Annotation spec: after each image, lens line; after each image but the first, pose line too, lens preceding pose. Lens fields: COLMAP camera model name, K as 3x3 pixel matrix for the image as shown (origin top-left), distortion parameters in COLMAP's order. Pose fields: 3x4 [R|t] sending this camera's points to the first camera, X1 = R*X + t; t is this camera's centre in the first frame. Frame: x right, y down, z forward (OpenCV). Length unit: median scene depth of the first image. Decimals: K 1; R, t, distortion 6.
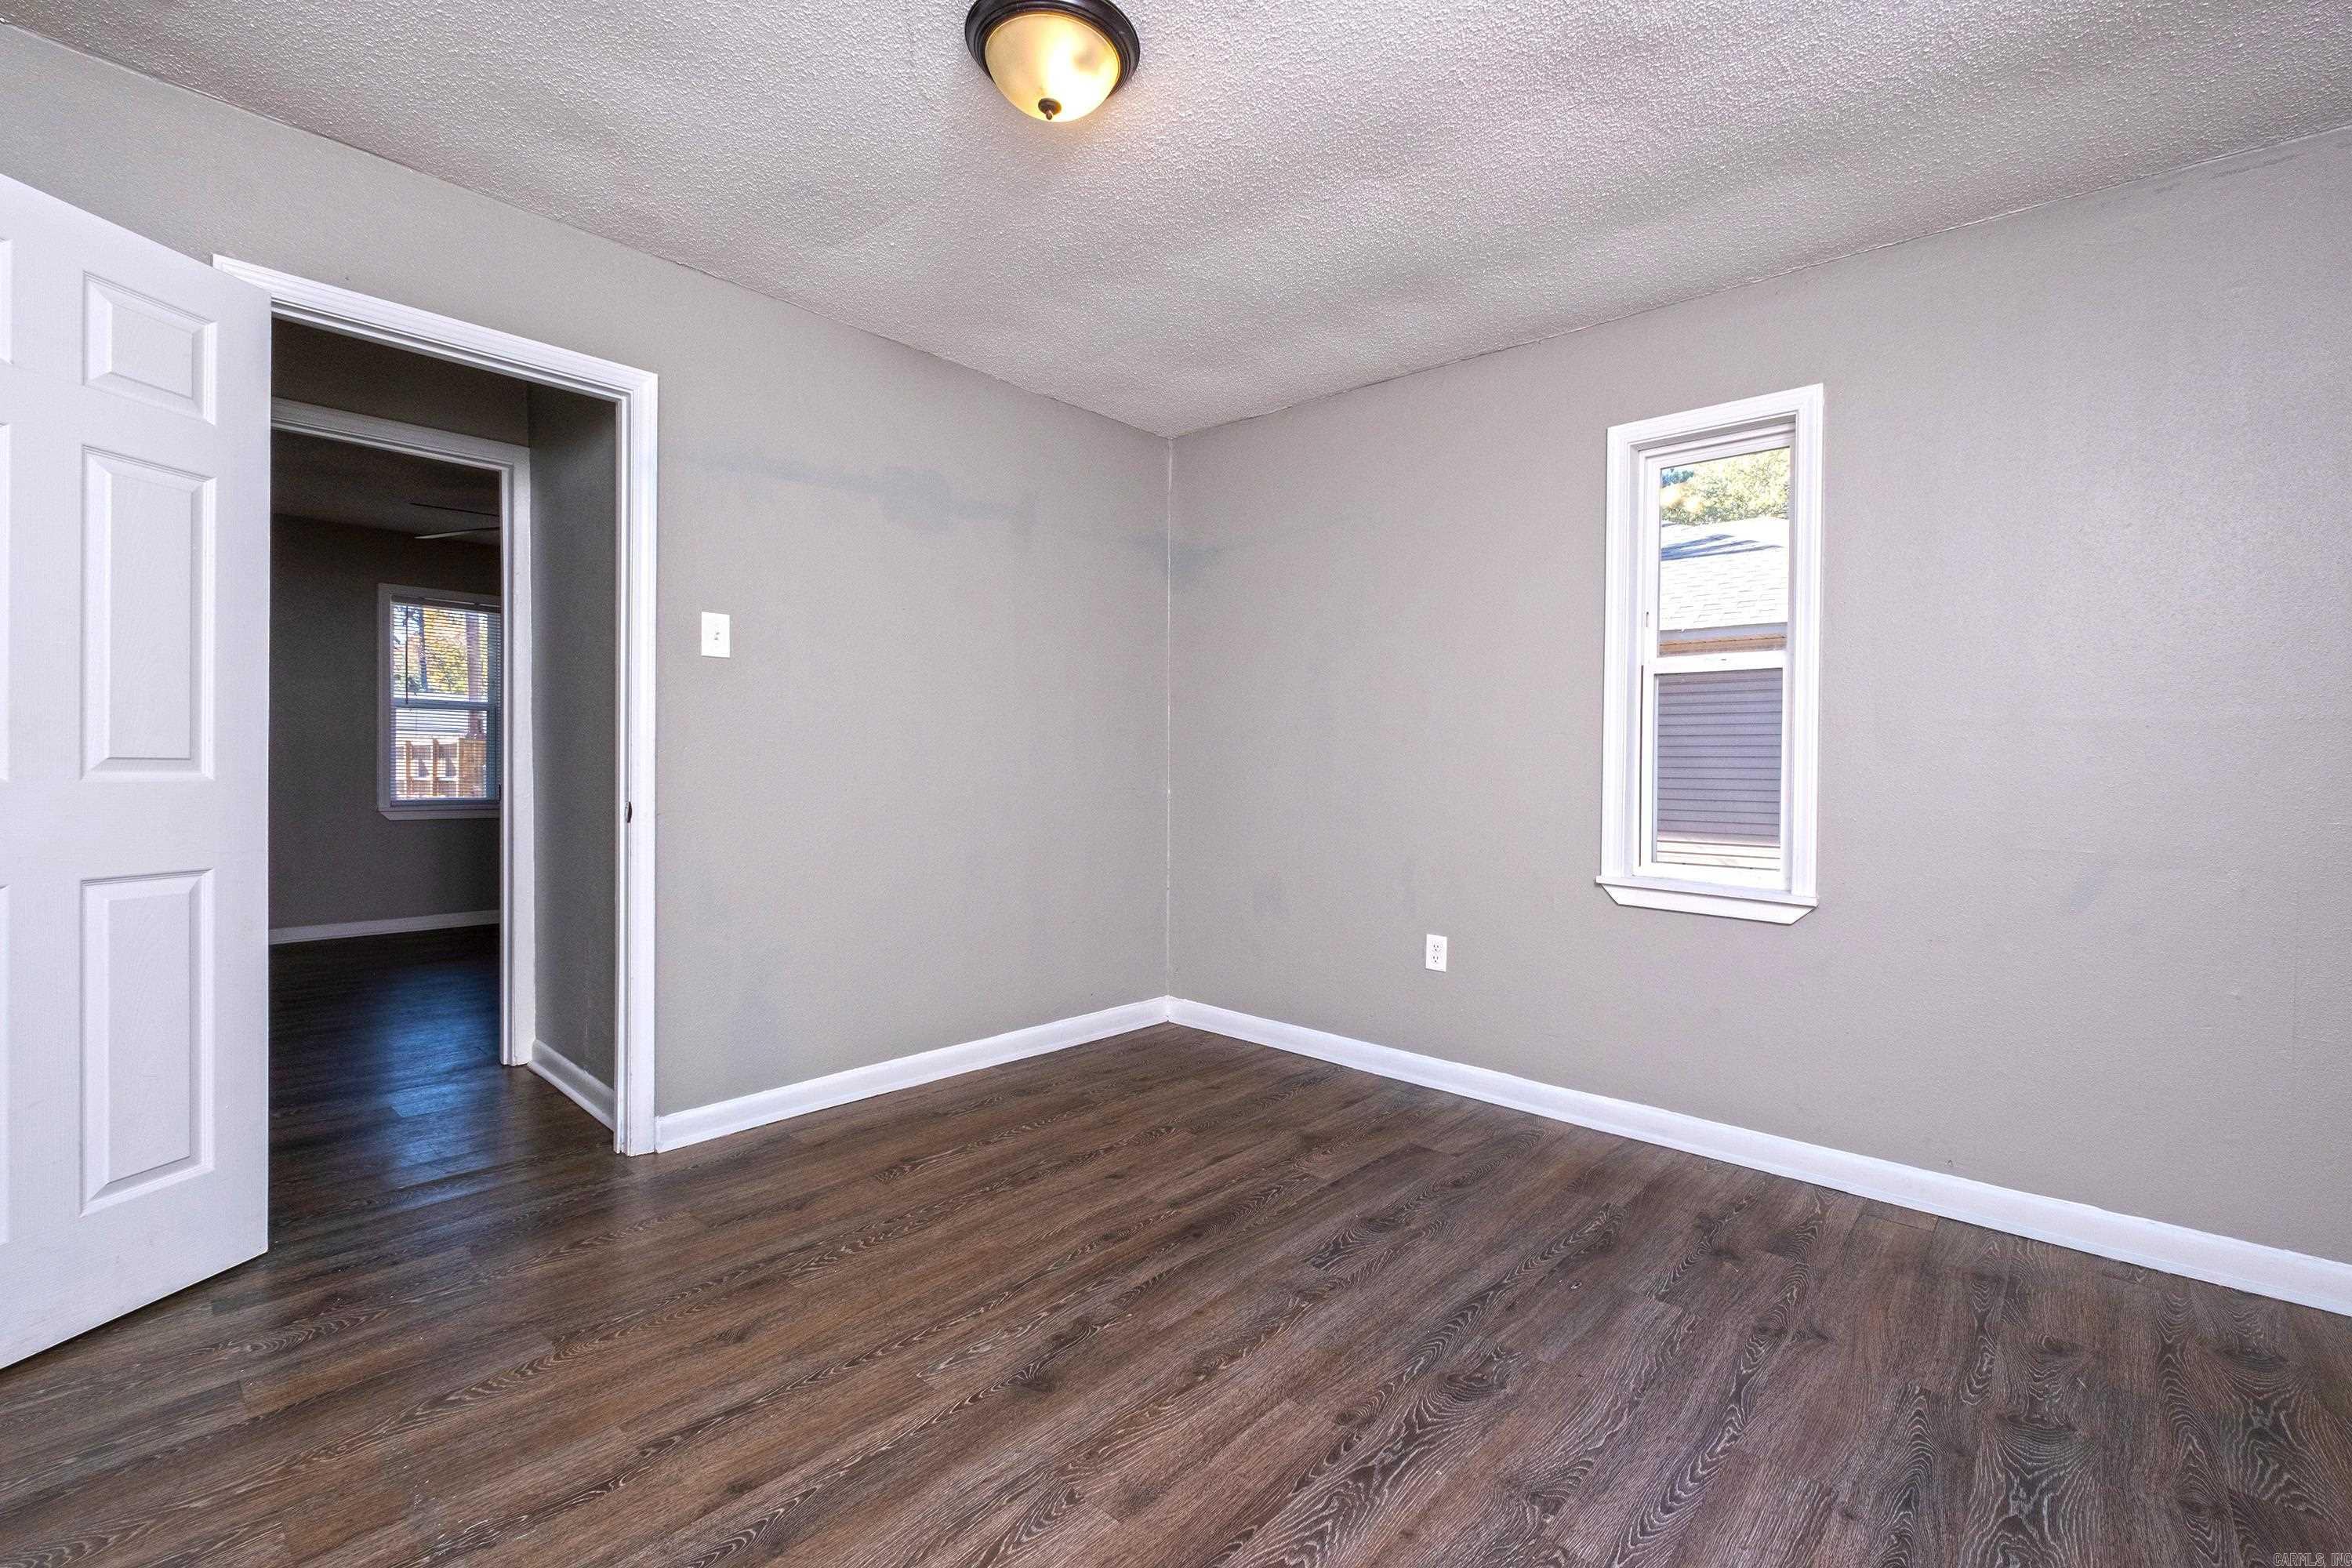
lens RADIAL K [[1009.4, 0, 1176.0], [0, 1009.4, 775.7], [0, 0, 1]] dist [0.007631, -0.008336]
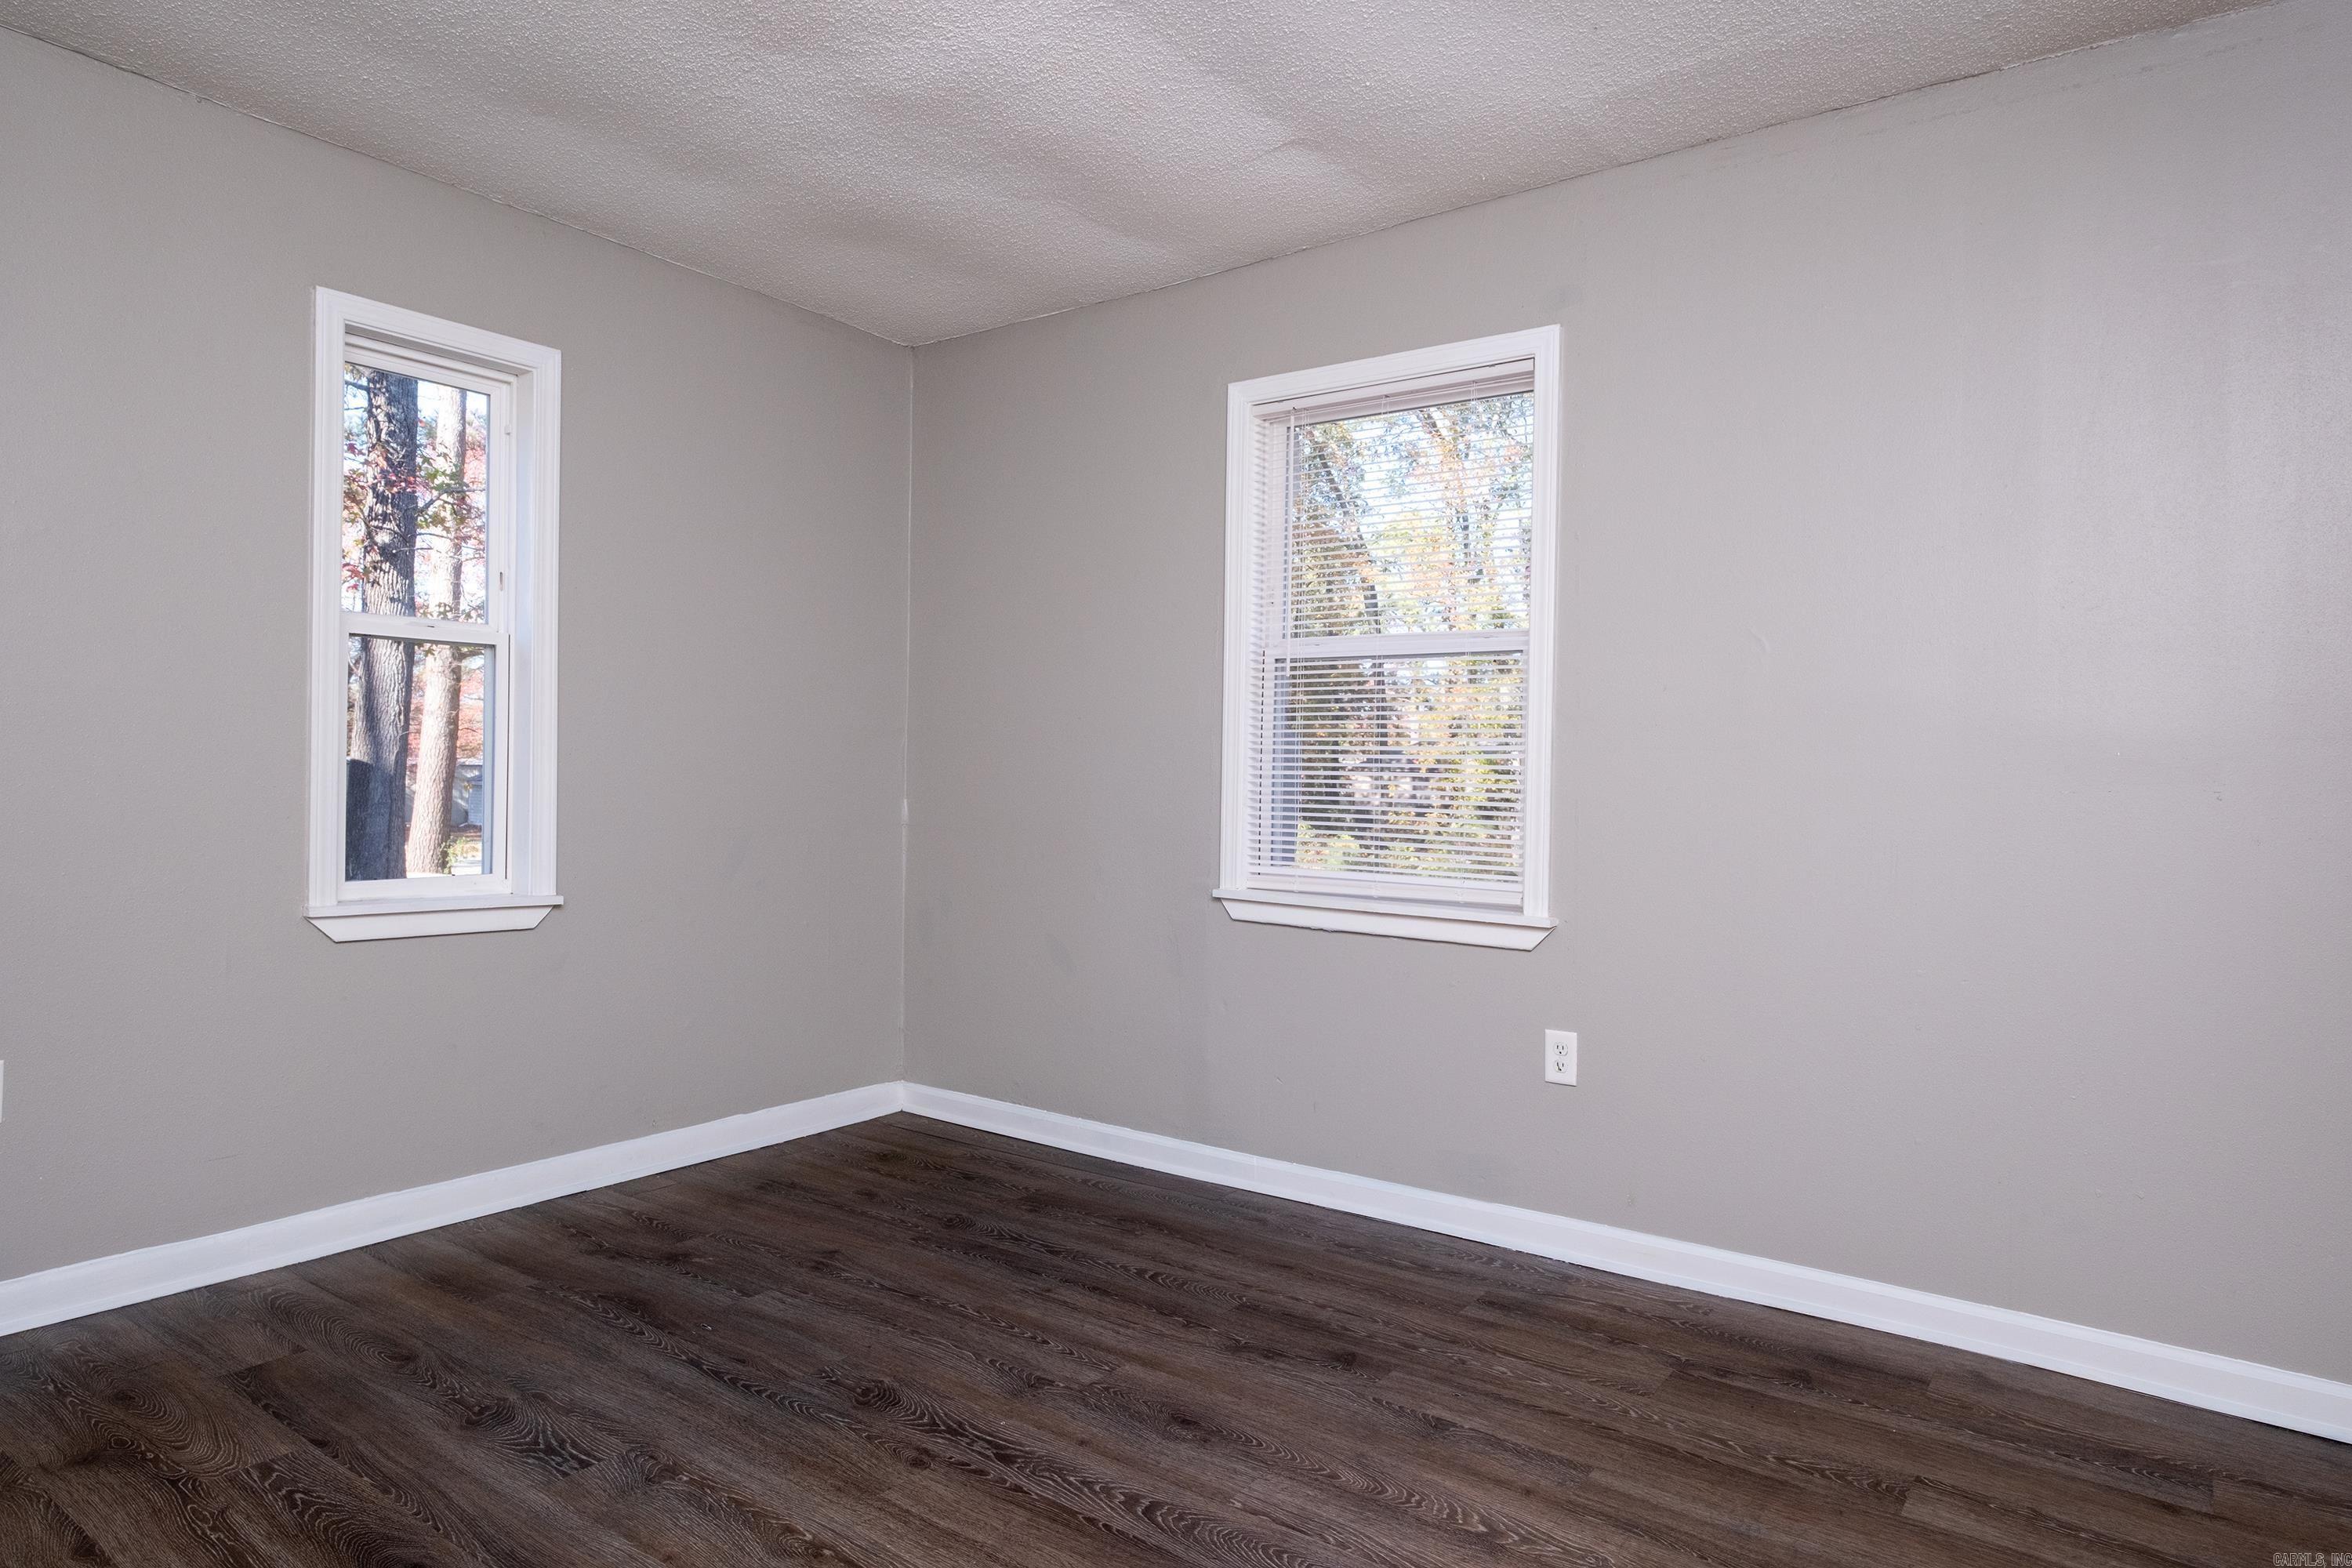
lens RADIAL K [[1354.8, 0, 1168.0], [0, 1354.8, 789.6], [0, 0, 1]] dist [0.007239, 0.000152]
pose [[-0.095974, -0.026688, 0.995026, -0.970618], [-0.006200, 0.999637, 0.026213, -0.021033], [-0.995365, -0.003654, -0.096105, 0.794477]]
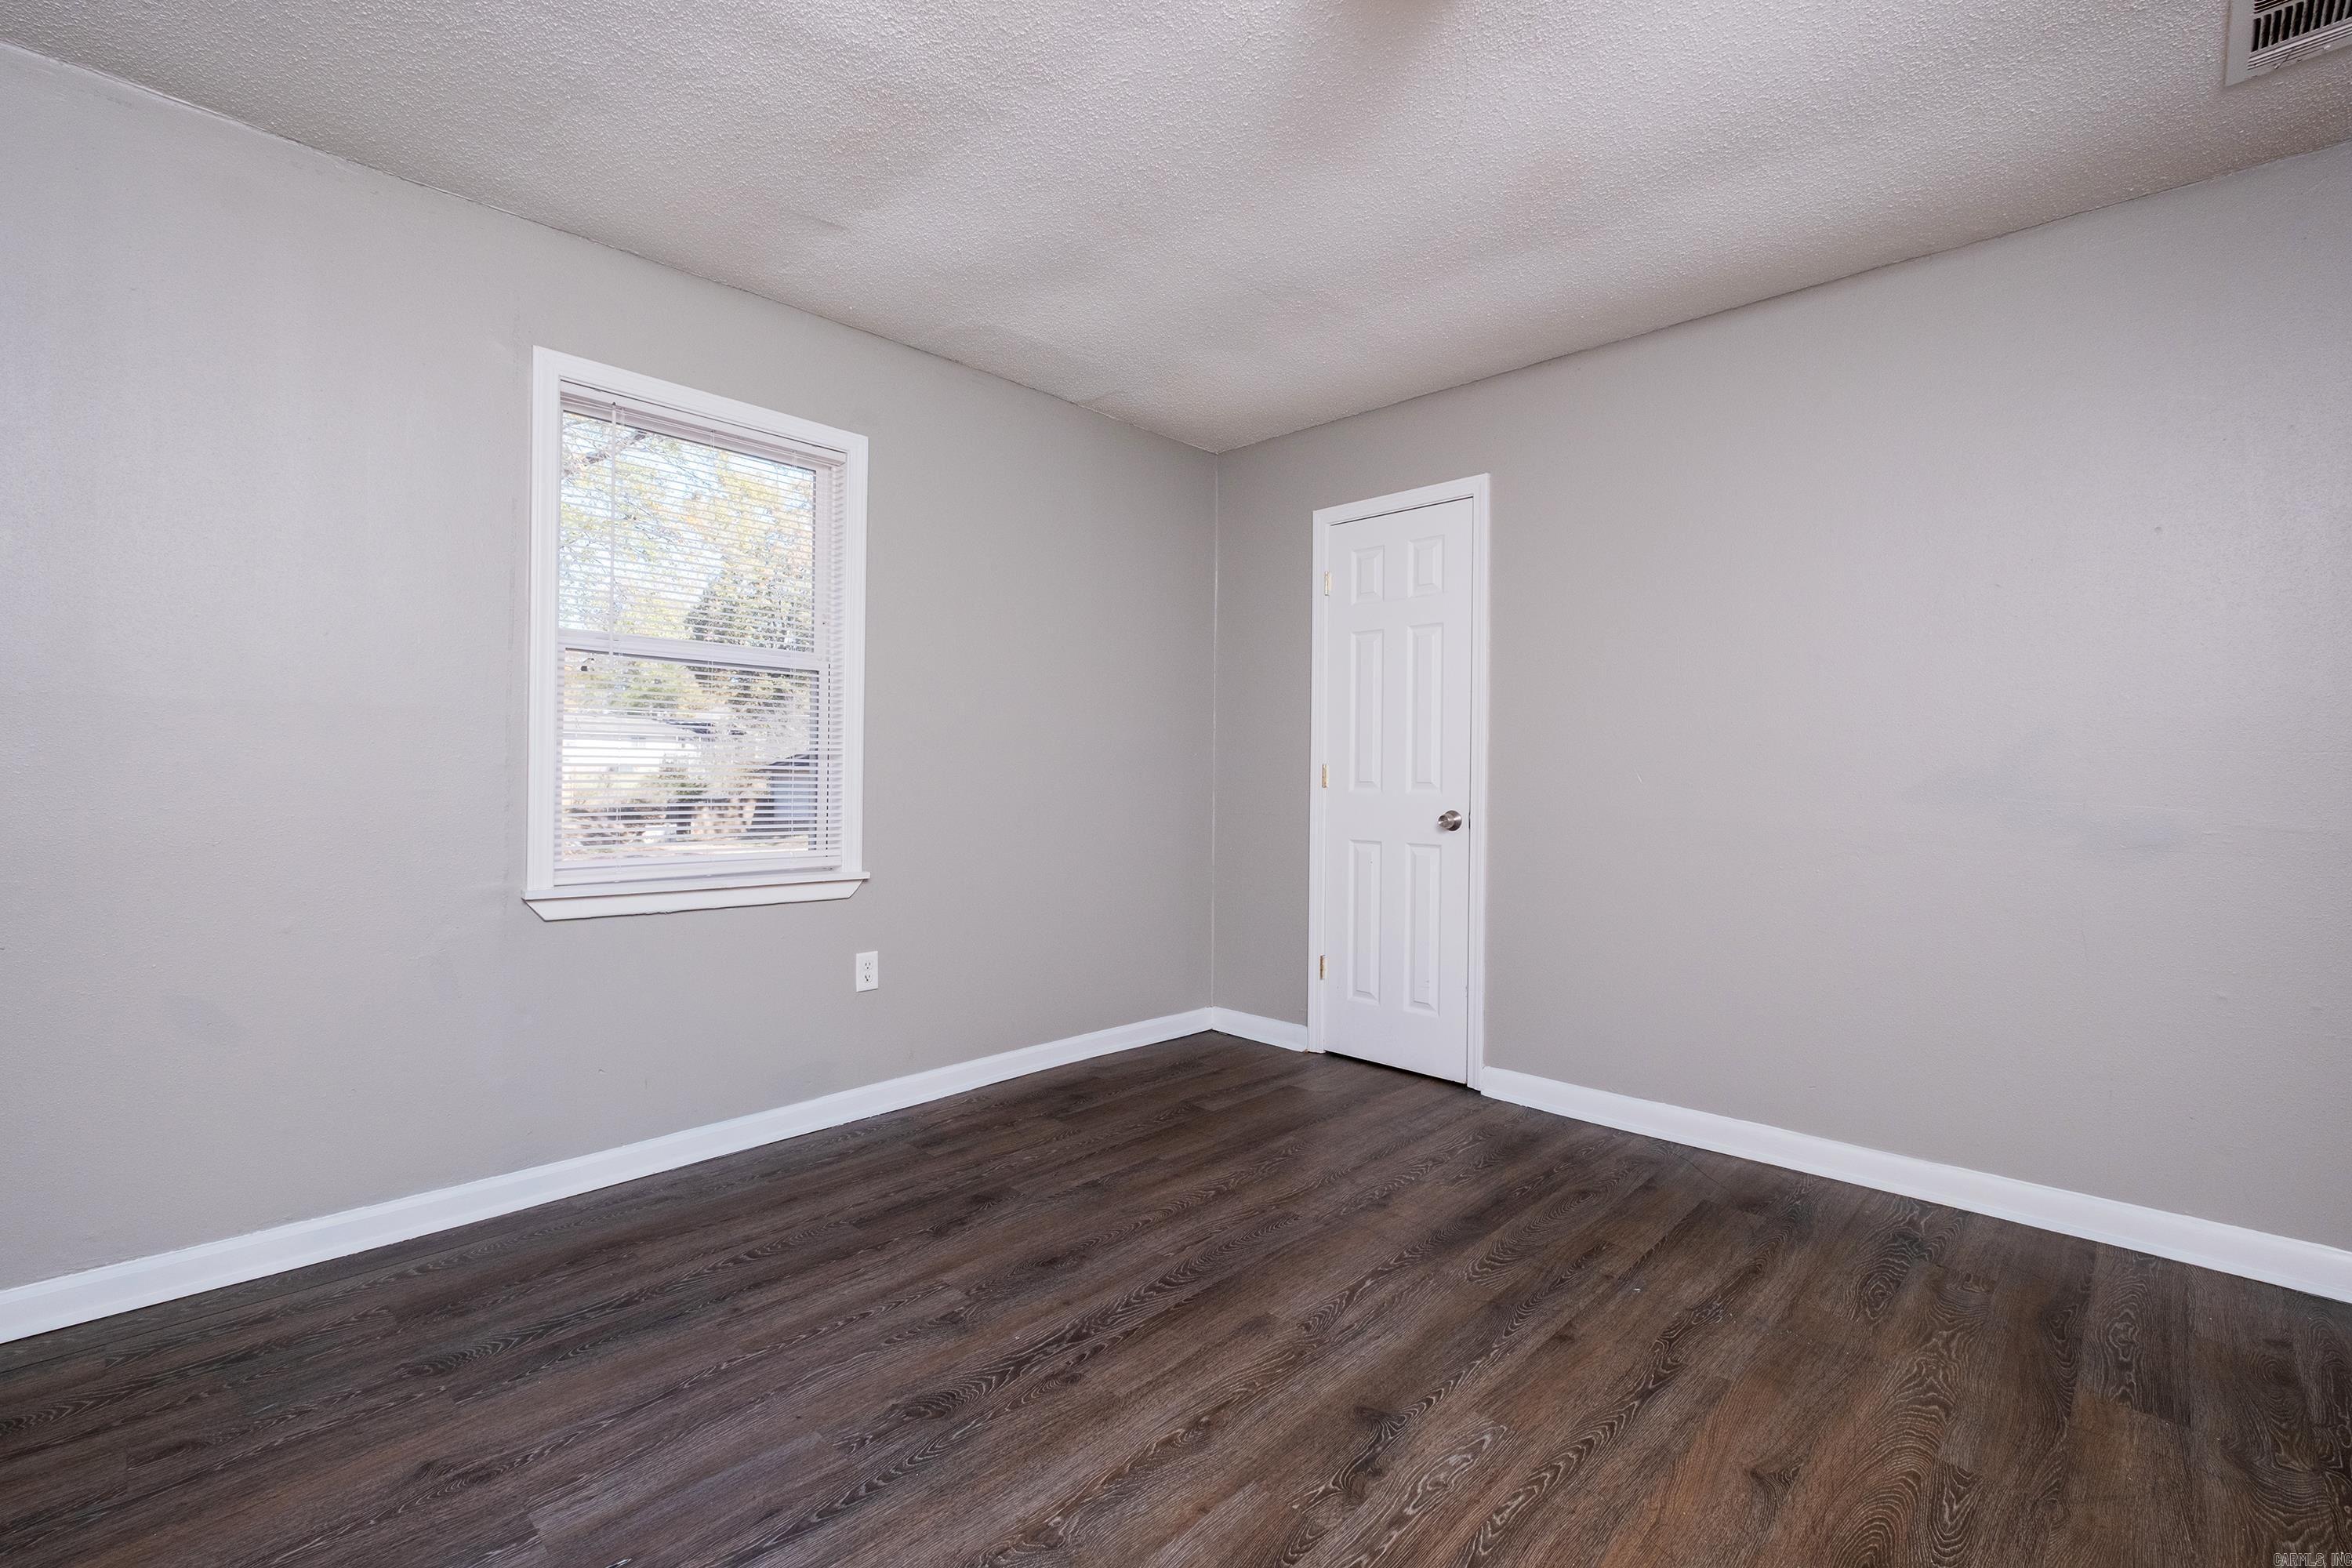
lens RADIAL K [[1025.0, 0, 1176.0], [0, 1025.0, 784.0], [0, 0, 1]] dist [0.011595, -0.007780]
pose [[-0.999094, -0.025822, 0.033838, 0.032673], [-0.025138, 0.999474, 0.020489, -0.018516], [-0.034349, 0.019620, -0.999217, 1.845125]]
